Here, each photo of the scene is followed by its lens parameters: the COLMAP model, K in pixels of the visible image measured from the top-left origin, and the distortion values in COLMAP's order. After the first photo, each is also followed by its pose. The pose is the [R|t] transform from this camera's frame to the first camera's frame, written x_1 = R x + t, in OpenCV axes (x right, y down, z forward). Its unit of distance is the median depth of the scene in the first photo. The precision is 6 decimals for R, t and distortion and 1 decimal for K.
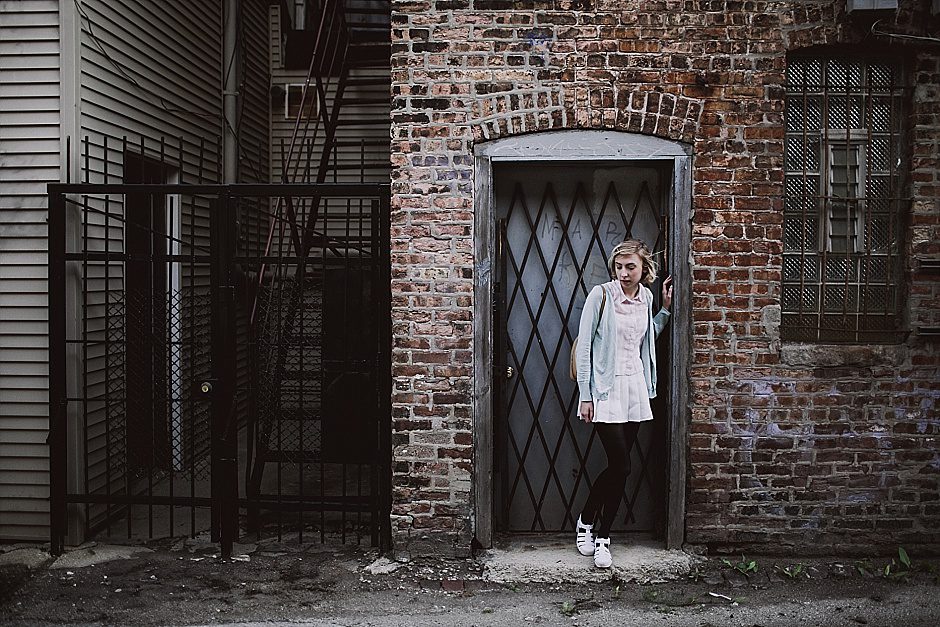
lens RADIAL K [[927.4, 0, 475.4], [0, 927.4, 313.5], [0, 0, 1]] dist [-0.076690, 0.000000]
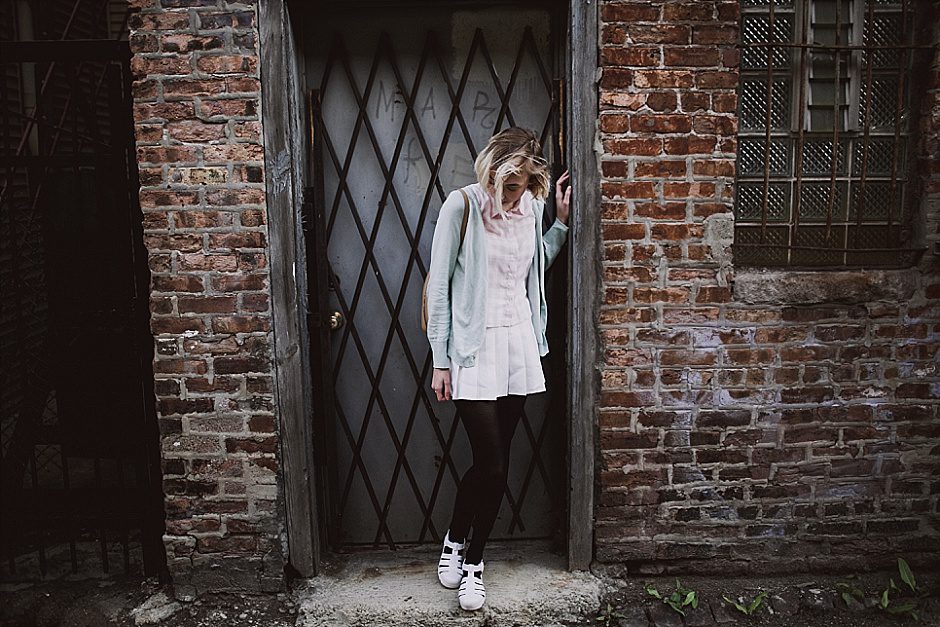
lens RADIAL K [[927.4, 0, 467.2], [0, 927.4, 313.6], [0, 0, 1]] dist [-0.076690, 0.000000]
pose [[0.998611, -0.026912, 0.045307, 0.107677], [0.021744, 0.993590, 0.110929, -0.014999], [-0.048002, -0.109790, 0.992795, 0.341574]]
